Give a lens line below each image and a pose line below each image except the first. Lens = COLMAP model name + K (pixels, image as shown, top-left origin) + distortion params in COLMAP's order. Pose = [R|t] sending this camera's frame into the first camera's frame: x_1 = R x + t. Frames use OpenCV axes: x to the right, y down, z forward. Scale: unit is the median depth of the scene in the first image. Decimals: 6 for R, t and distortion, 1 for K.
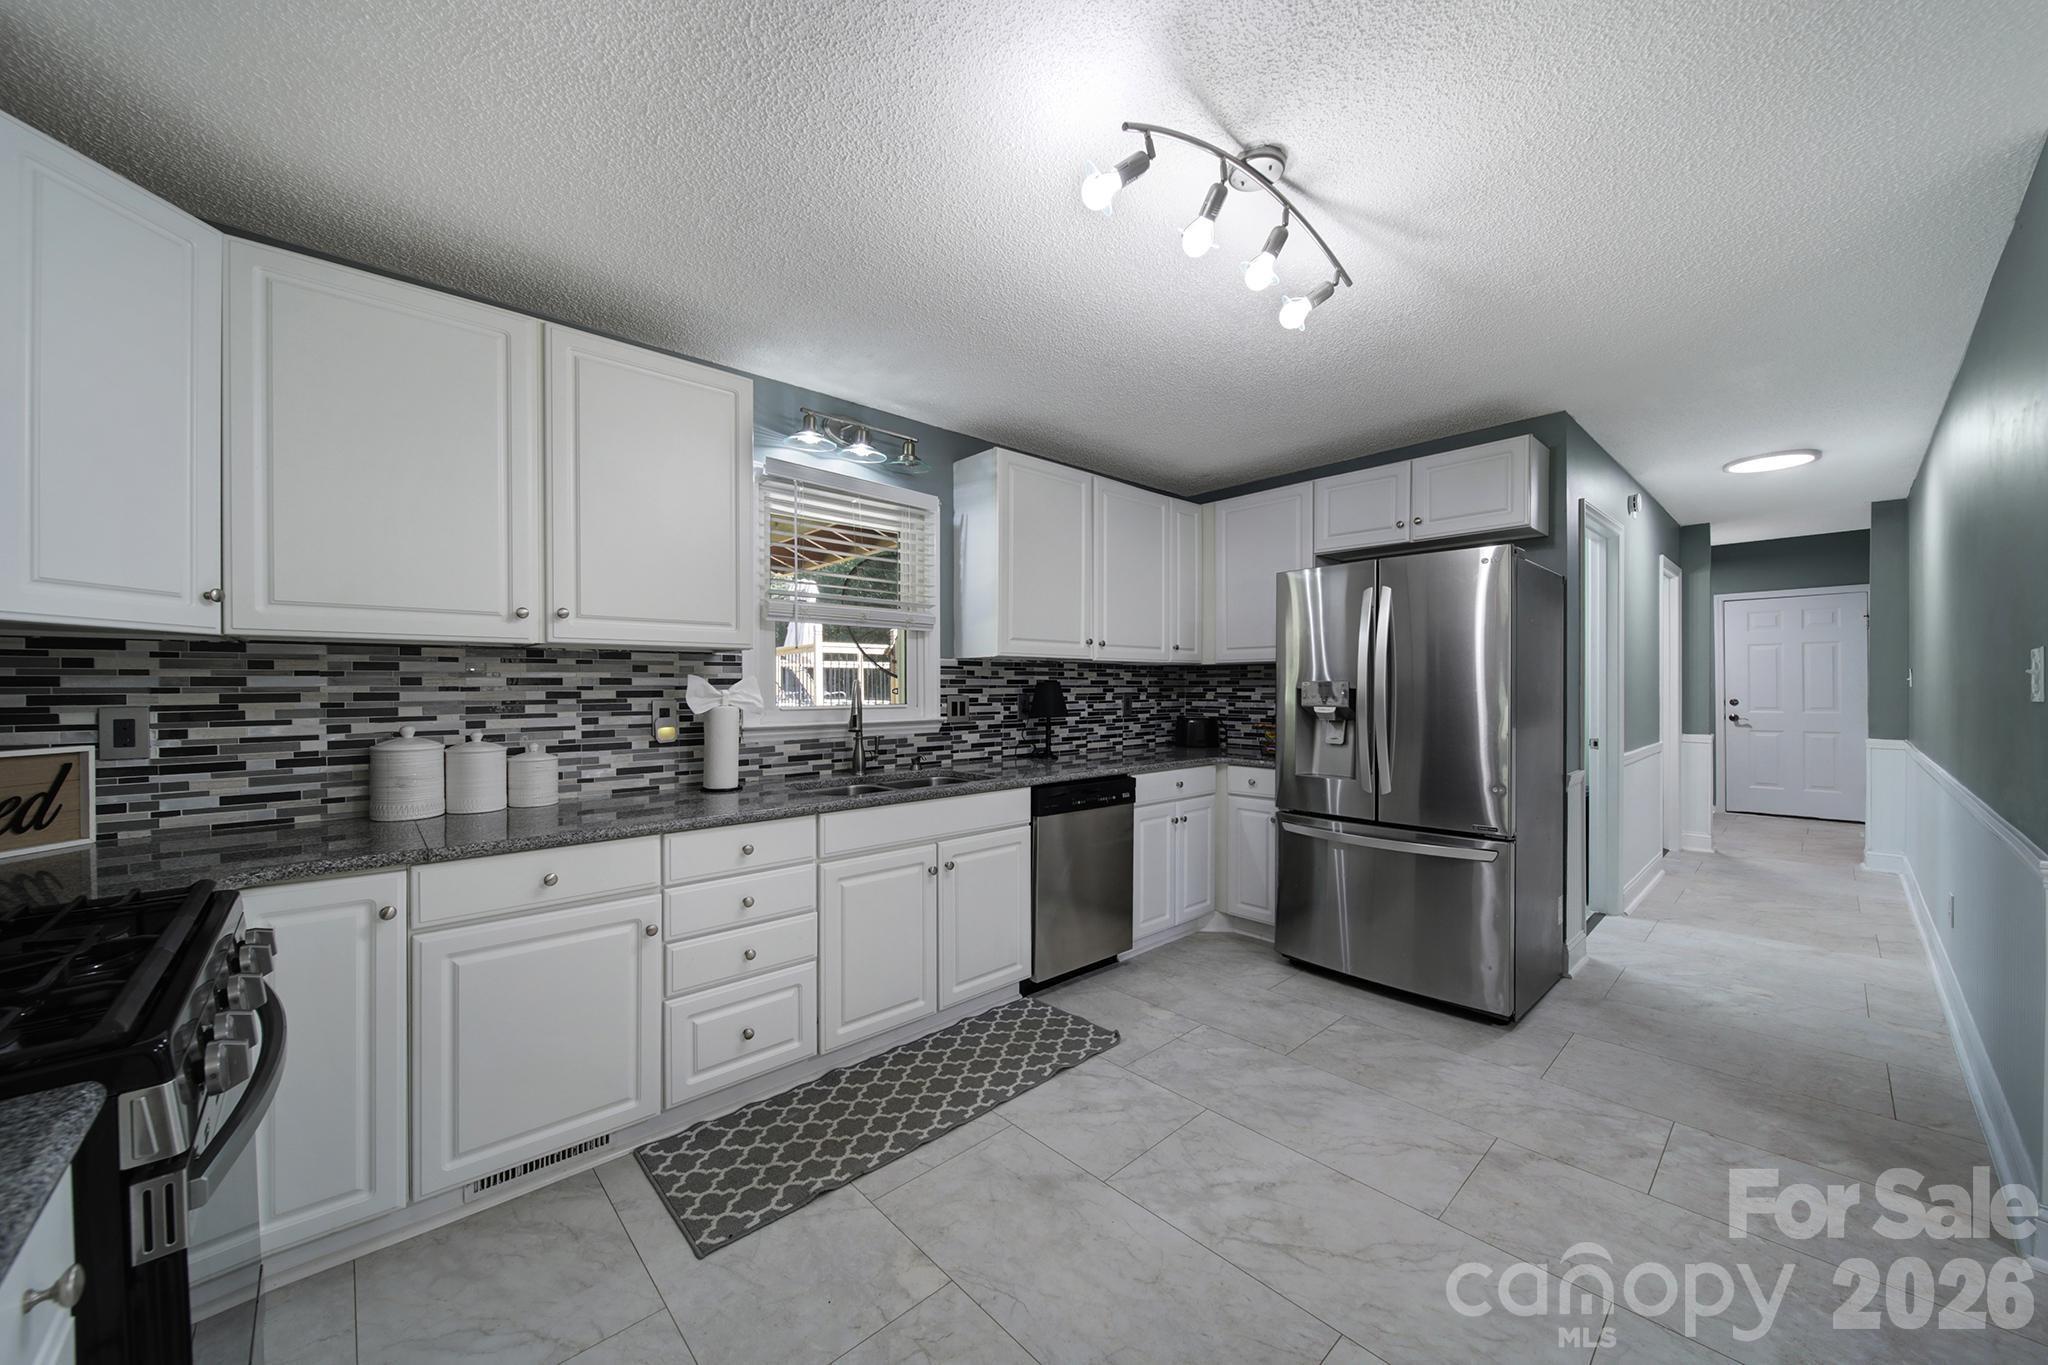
lens RADIAL K [[738.6, 0, 1026.1], [0, 738.6, 690.7], [0, 0, 1]] dist [-0.000918, -0.000100]
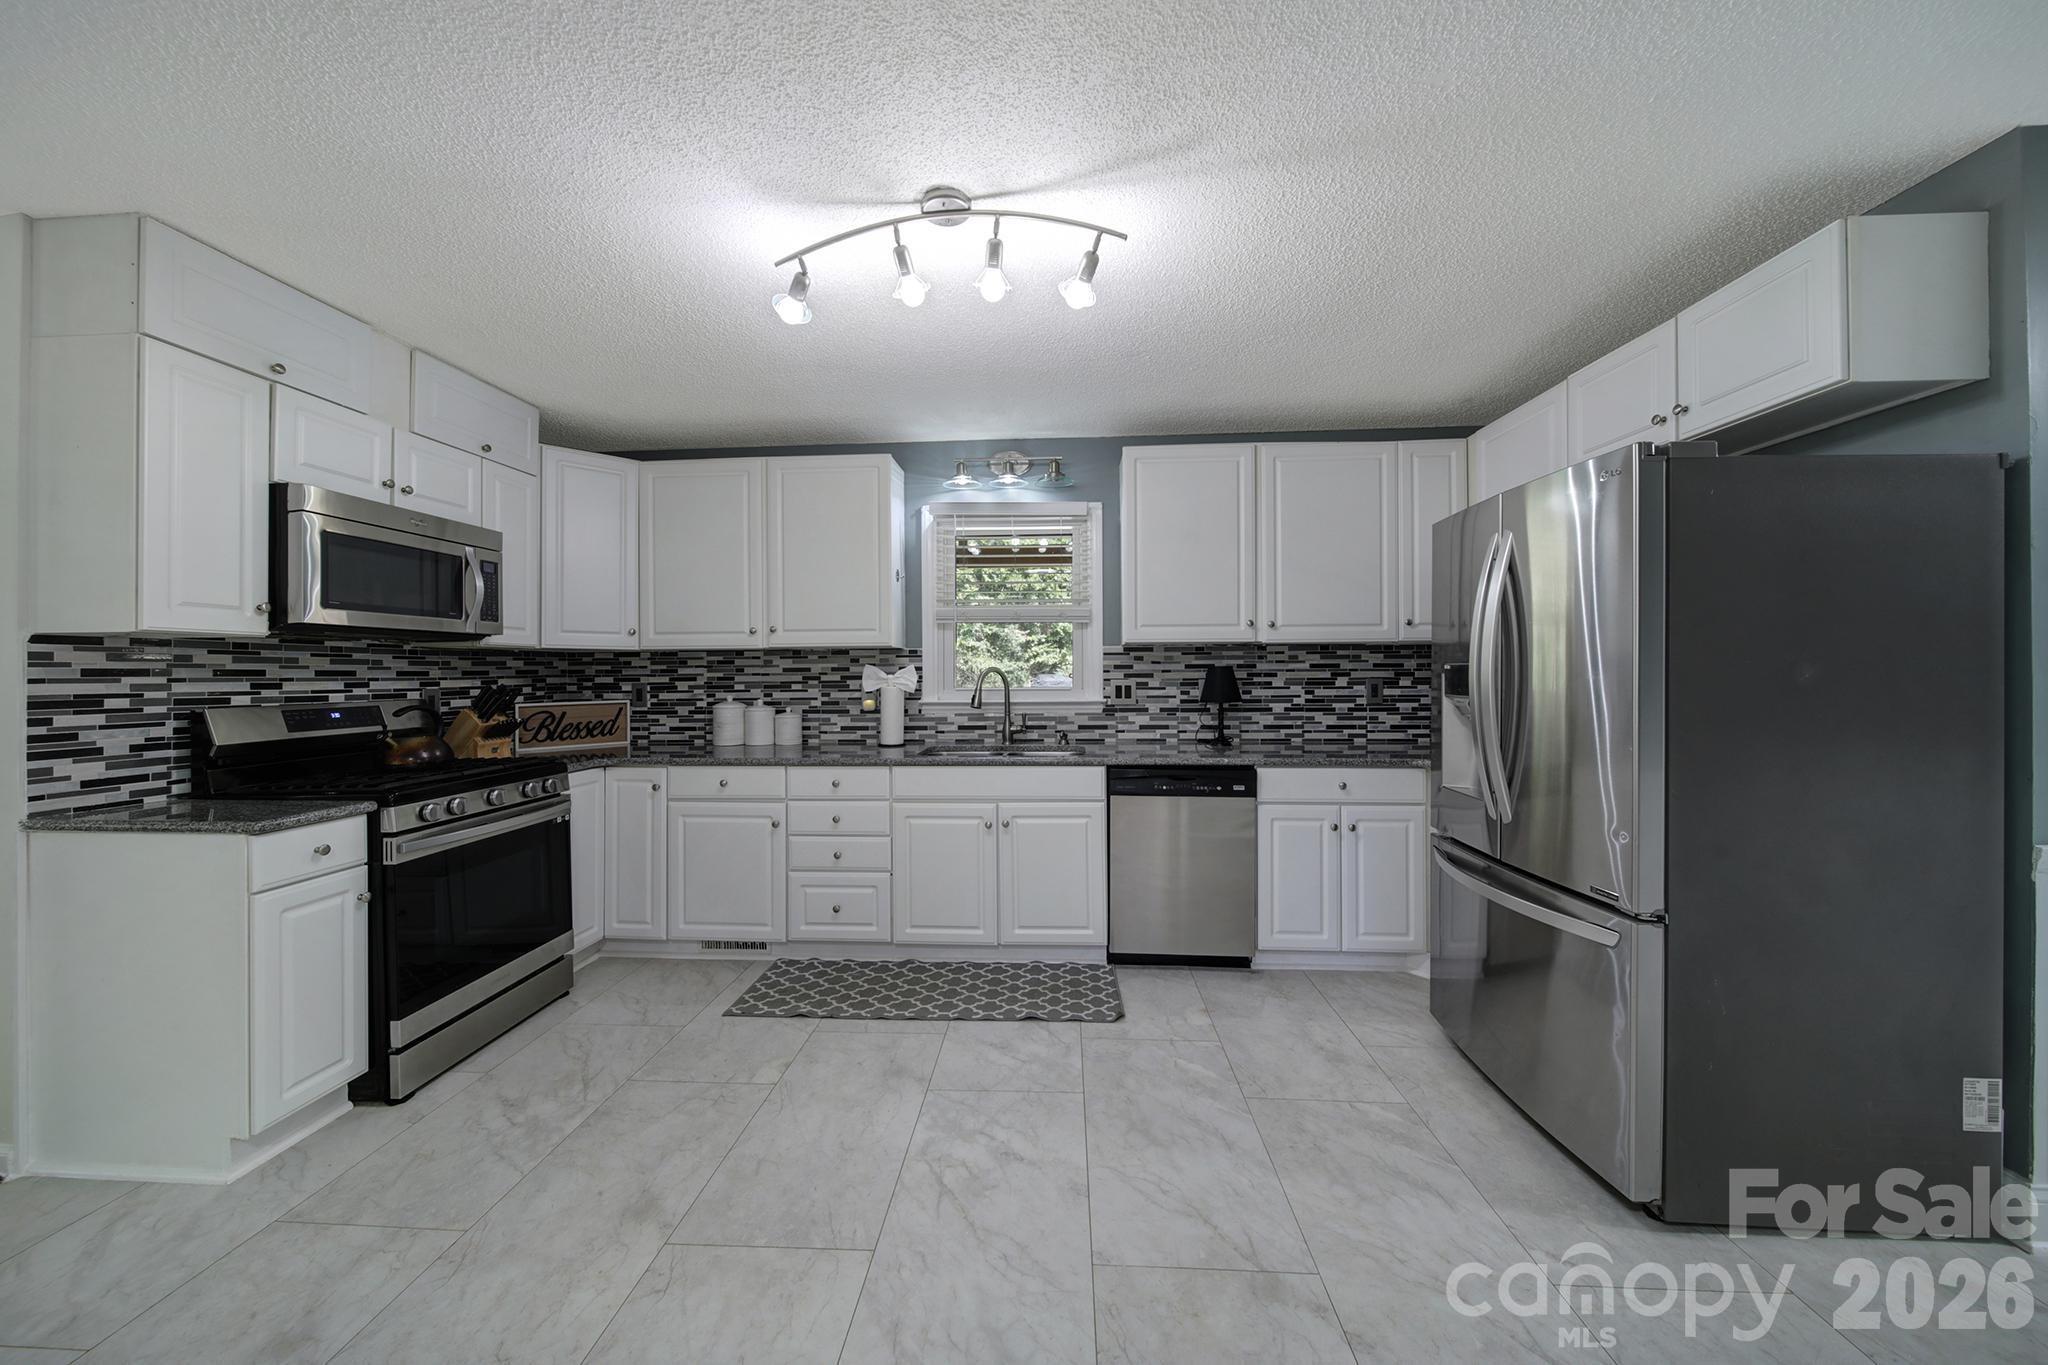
lens RADIAL K [[722.3, 0, 1025.0], [0, 722.3, 667.9], [0, 0, 1]] dist [-0.000972, -0.000079]
pose [[0.697600, -0.006312, -0.716459, 0.765386], [0.001032, 0.999969, -0.007804, -0.003439], [0.716486, 0.004705, 0.697585, 0.217323]]
